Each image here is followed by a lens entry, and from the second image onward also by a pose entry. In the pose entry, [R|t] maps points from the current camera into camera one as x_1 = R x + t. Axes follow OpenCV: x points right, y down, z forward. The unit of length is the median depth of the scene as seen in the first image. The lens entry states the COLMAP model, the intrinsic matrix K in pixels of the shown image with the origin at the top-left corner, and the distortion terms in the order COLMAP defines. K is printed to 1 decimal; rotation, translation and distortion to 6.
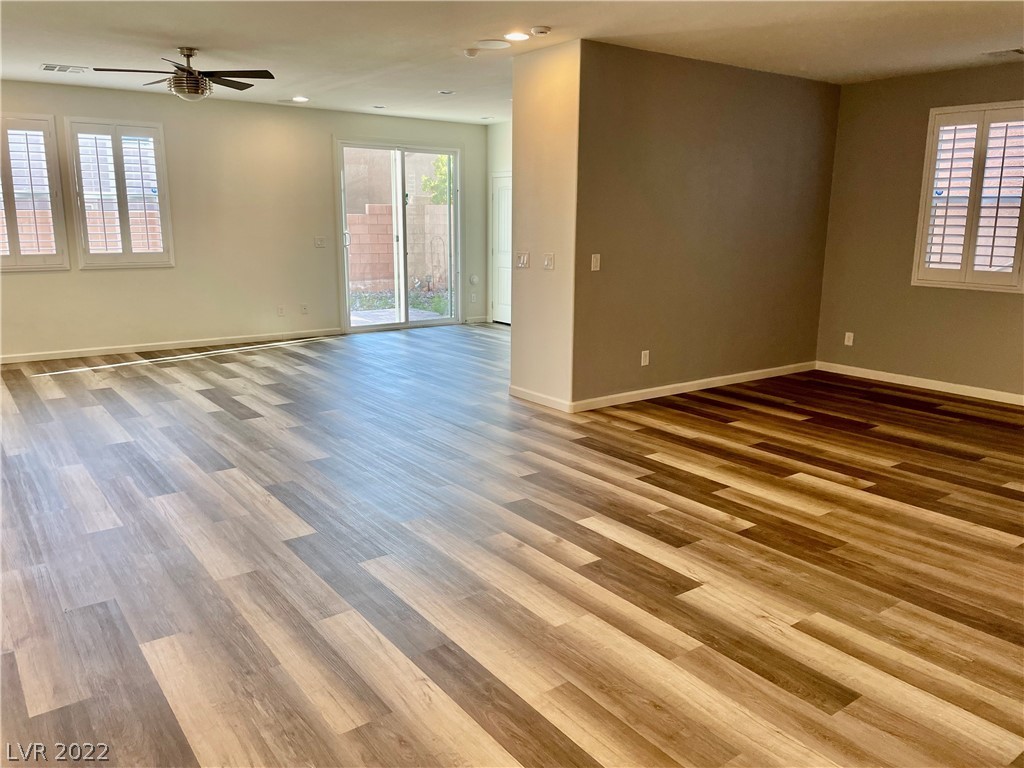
lens RADIAL K [[776.4, 0, 506.0], [0, 776.4, 382.4], [0, 0, 1]] dist [0.084207, -0.093647]
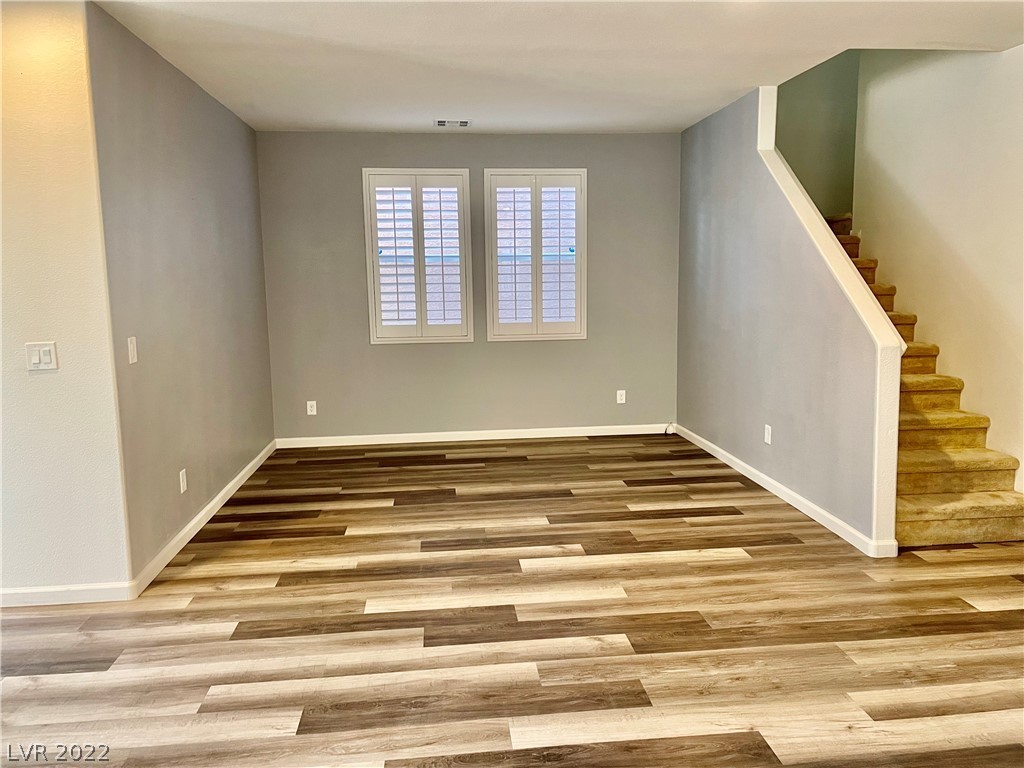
lens RADIAL K [[776.4, 0, 512.1], [0, 776.4, 380.9], [0, 0, 1]] dist [0.084207, -0.093647]
pose [[0.492983, -0.134913, 0.859515, -0.347129], [0.199964, 0.979027, 0.038981, -0.115148], [-0.846748, 0.152655, 0.509622, 0.515824]]
